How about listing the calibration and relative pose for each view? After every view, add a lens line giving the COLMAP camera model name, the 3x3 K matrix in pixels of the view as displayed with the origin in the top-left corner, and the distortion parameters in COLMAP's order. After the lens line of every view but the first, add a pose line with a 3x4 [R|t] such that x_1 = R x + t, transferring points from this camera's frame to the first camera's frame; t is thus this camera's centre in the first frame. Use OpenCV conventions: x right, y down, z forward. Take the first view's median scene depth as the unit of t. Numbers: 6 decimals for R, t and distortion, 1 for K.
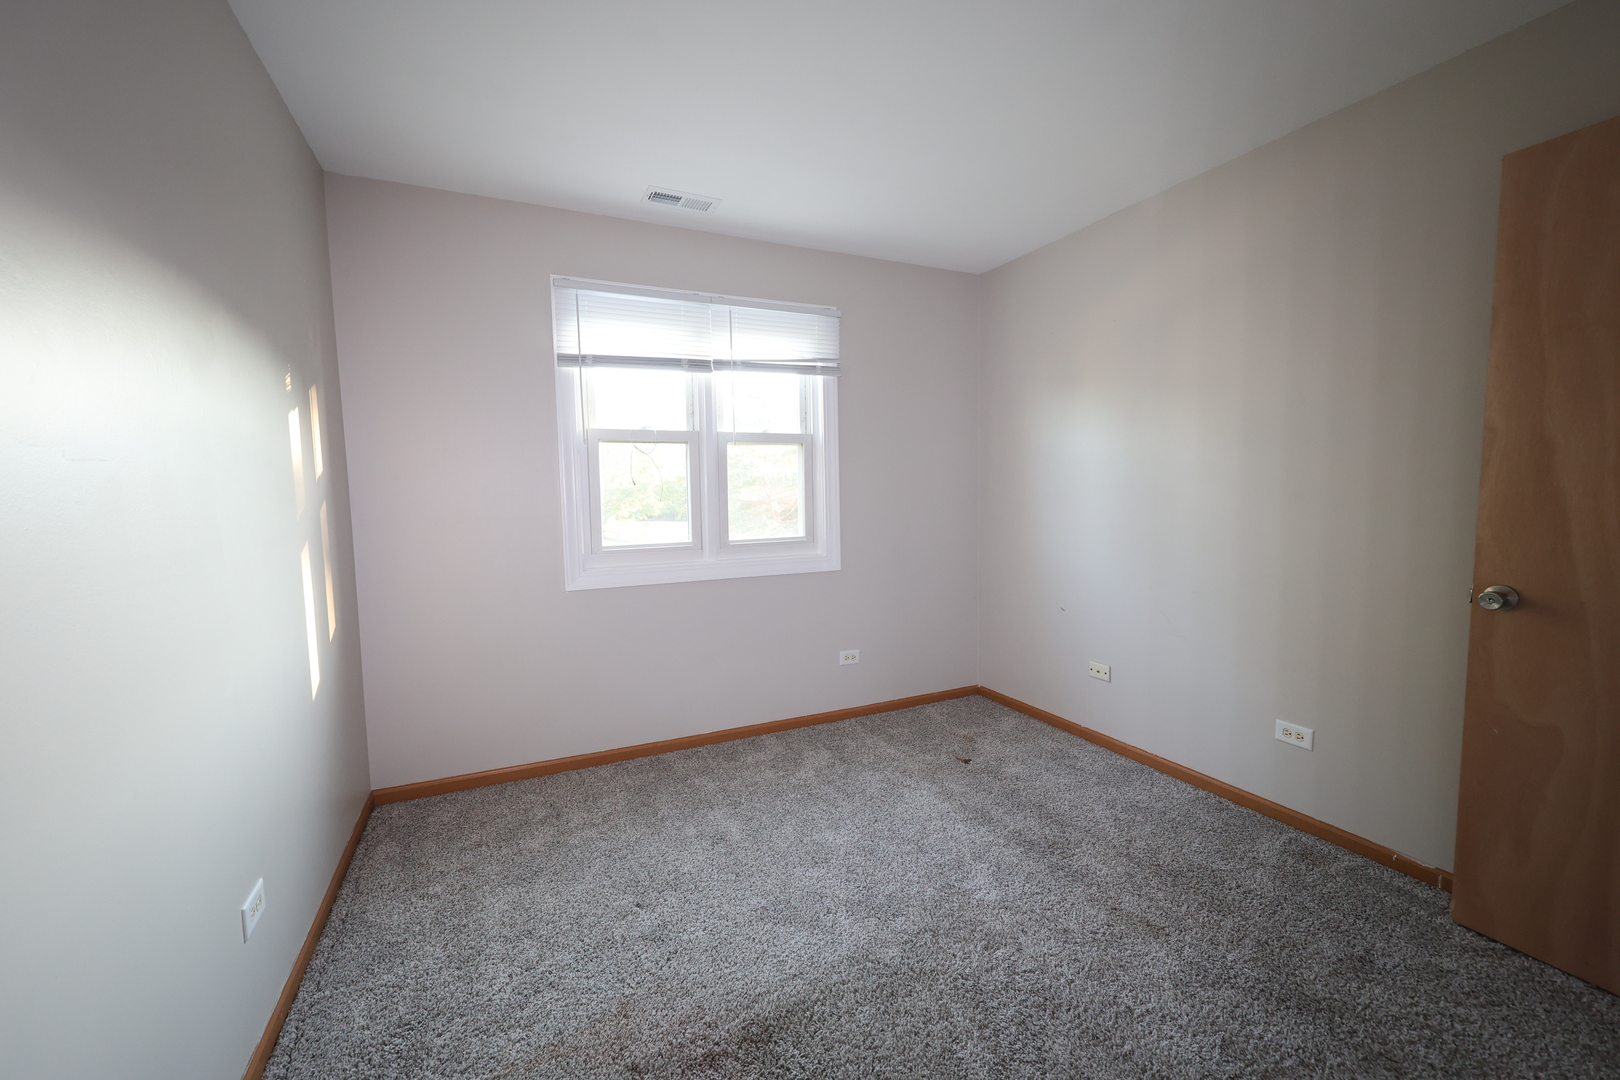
lens RADIAL K [[648.4, 0, 813.8], [0, 648.4, 547.6], [0, 0, 1]] dist [-0.000085, 0.000795]
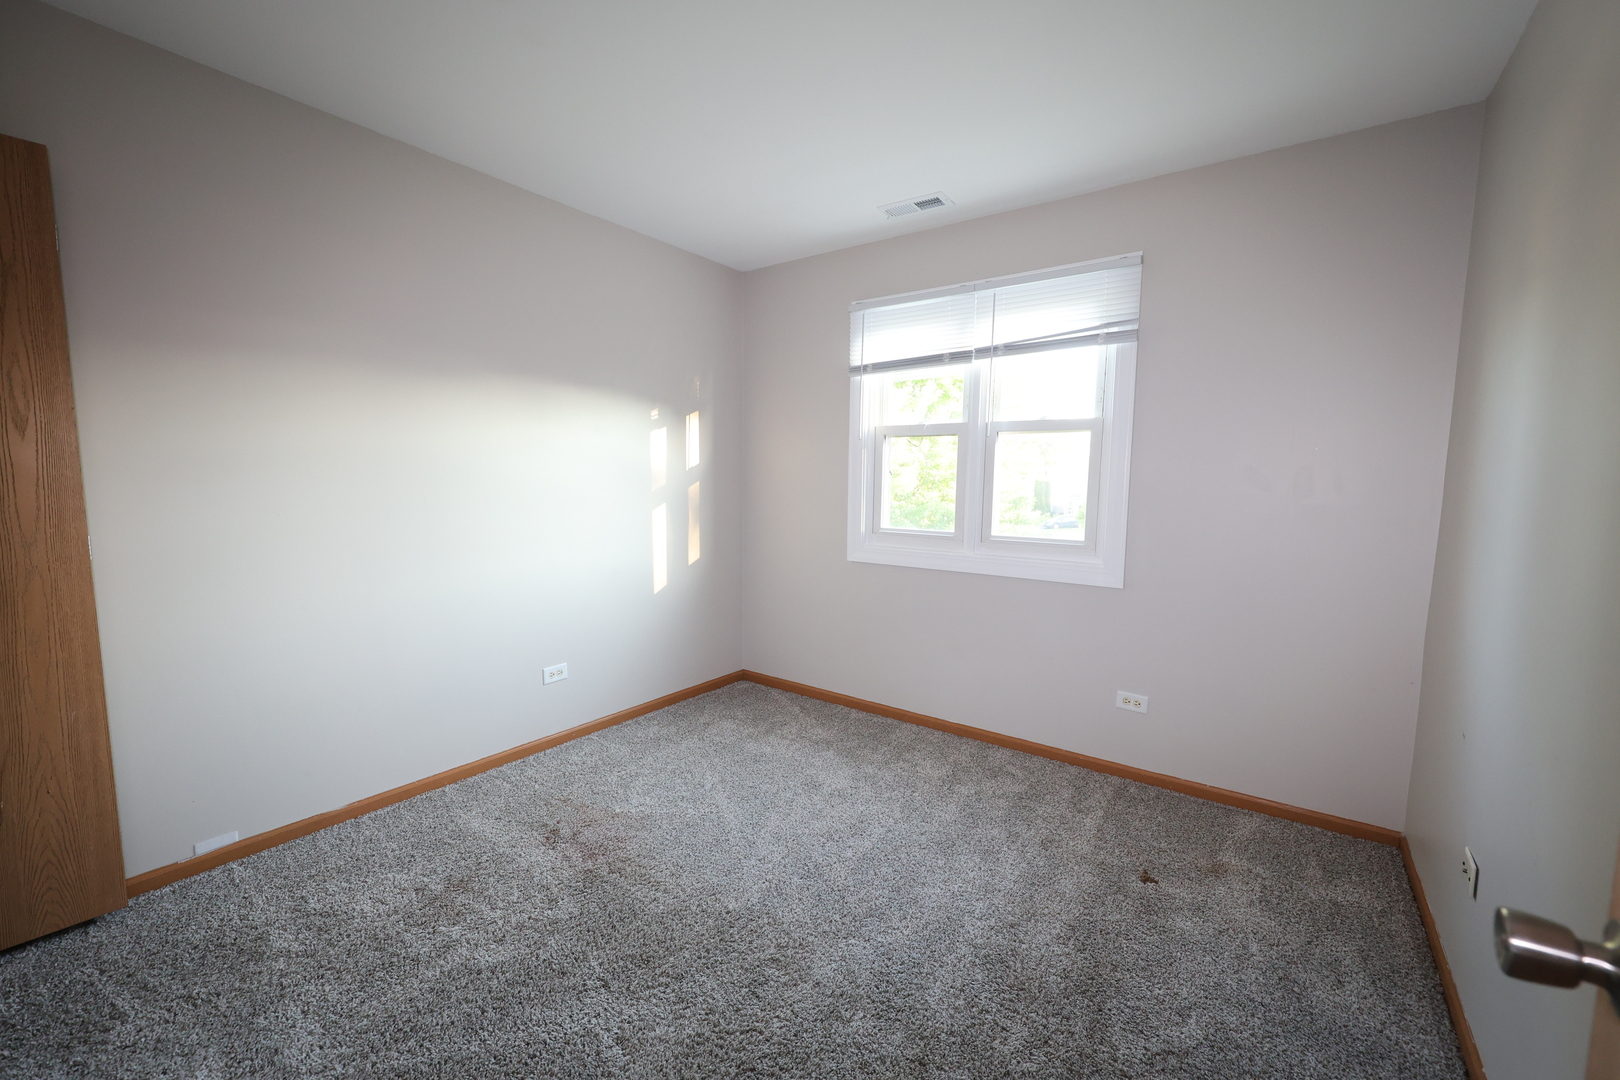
lens RADIAL K [[648.4, 0, 803.8], [0, 648.4, 546.9], [0, 0, 1]] dist [-0.000085, 0.000795]
pose [[0.481193, 0.118525, -0.868565, 0.594955], [-0.097036, 0.991930, 0.081600, -0.046964], [0.871228, 0.045016, 0.488811, 0.303534]]
